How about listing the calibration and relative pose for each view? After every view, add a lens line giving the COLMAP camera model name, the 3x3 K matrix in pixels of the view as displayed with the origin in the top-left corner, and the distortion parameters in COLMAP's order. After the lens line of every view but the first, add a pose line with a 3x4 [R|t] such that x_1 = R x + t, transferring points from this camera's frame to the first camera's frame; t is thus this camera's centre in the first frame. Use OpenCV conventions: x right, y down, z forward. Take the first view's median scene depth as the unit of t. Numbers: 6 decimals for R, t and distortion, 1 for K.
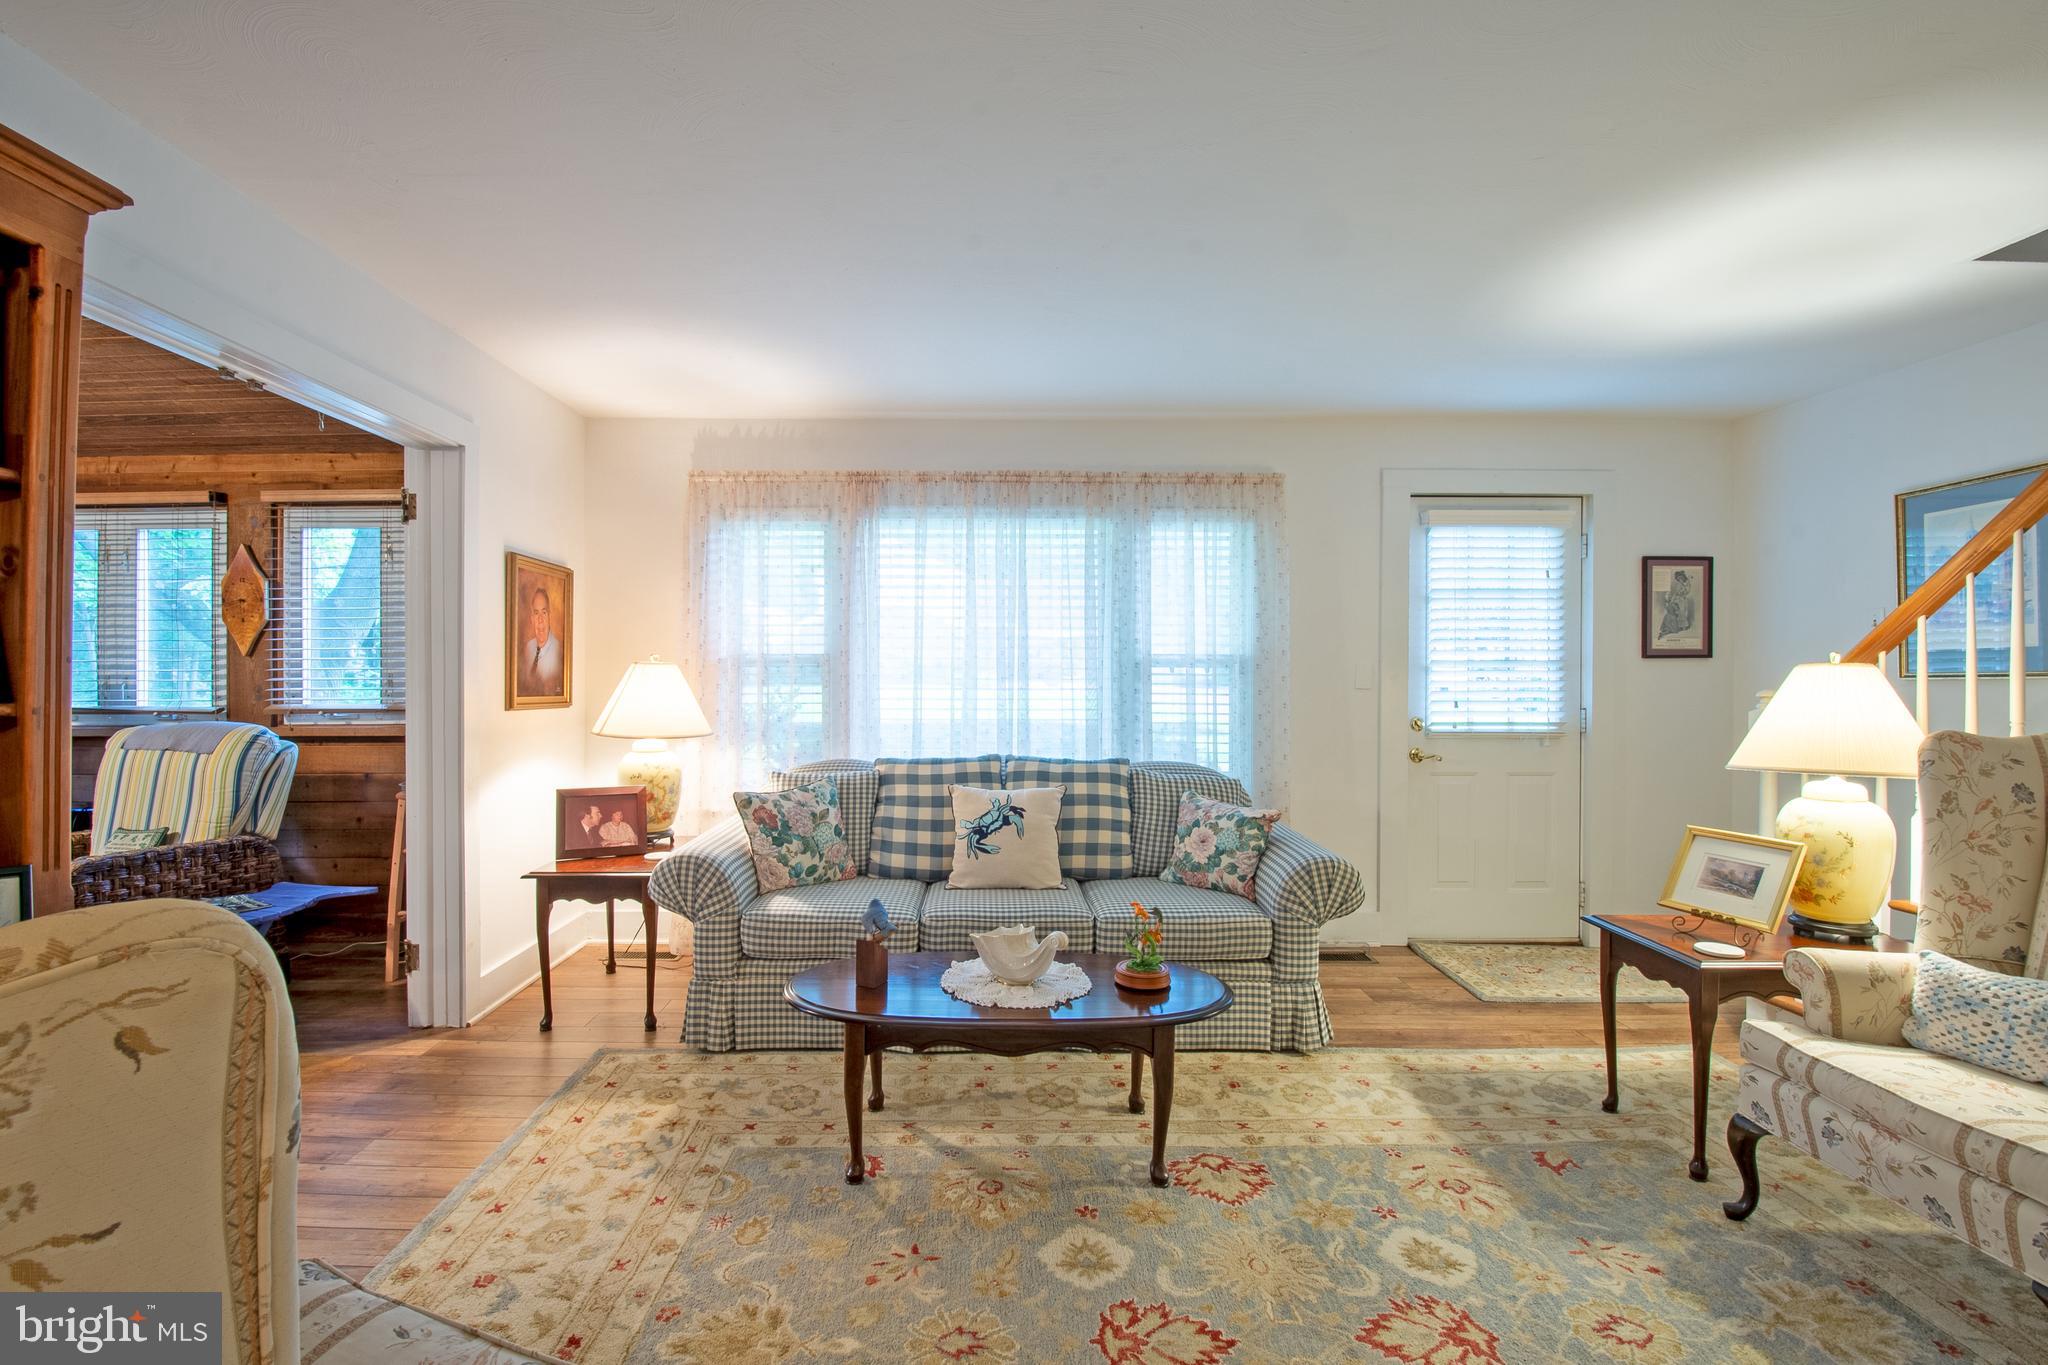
lens RADIAL K [[900.1, 0, 988.9], [0, 900.1, 689.8], [0, 0, 1]] dist [0.006454, -0.017178]
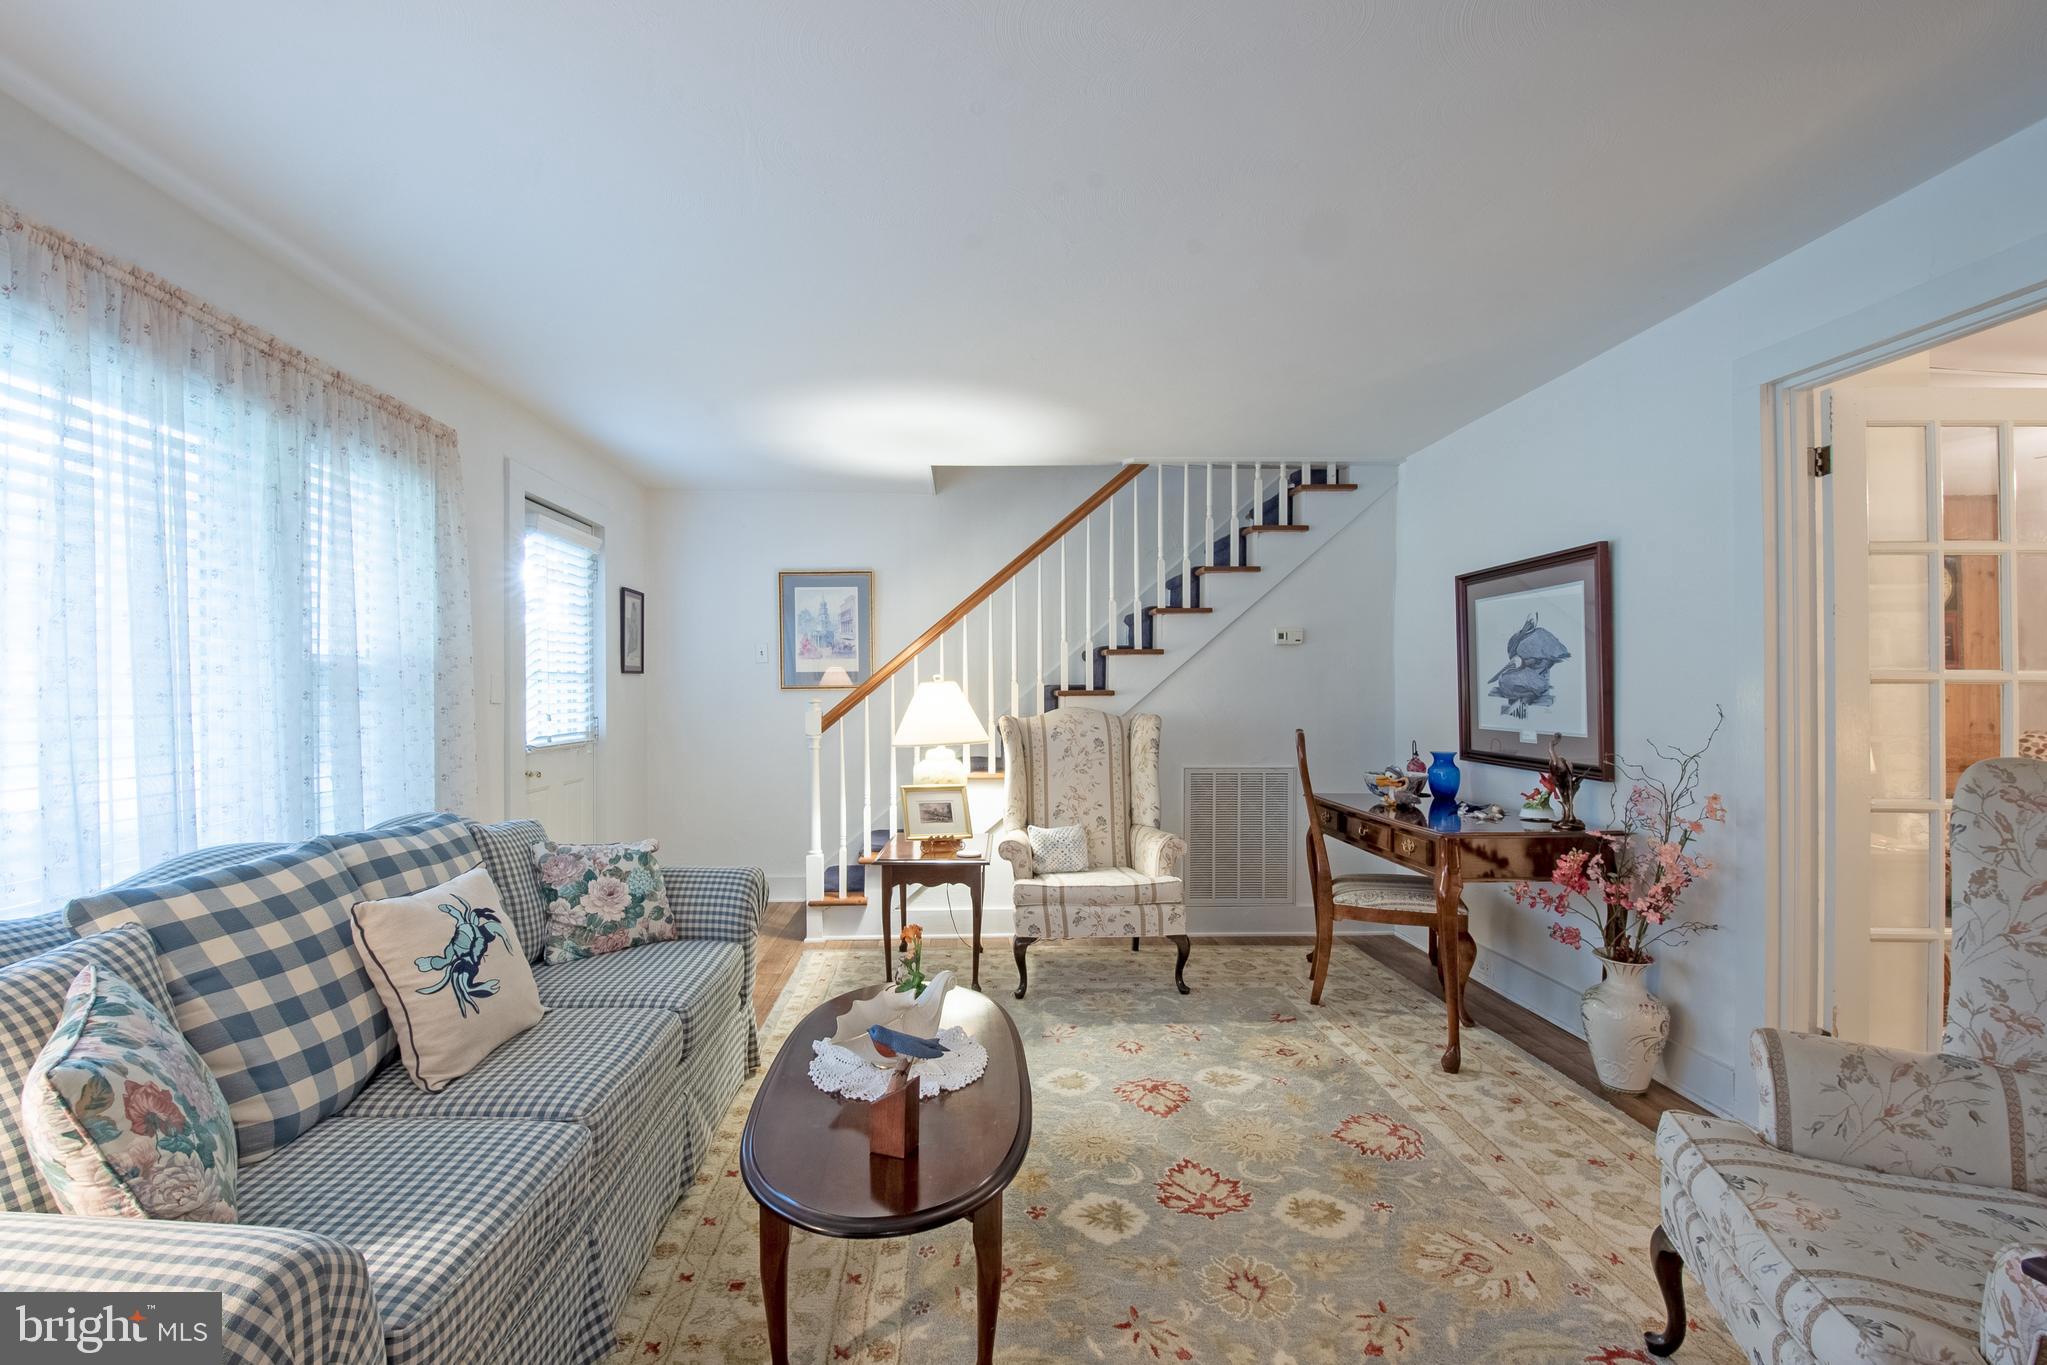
lens RADIAL K [[899.7, 0, 988.4], [0, 899.7, 689.8], [0, 0, 1]] dist [0.006454, -0.017178]
pose [[-0.022210, -0.003625, 0.999747, -0.581681], [0.014538, 0.999887, 0.003948, -0.013328], [-0.999648, 0.014622, -0.022155, 0.680669]]
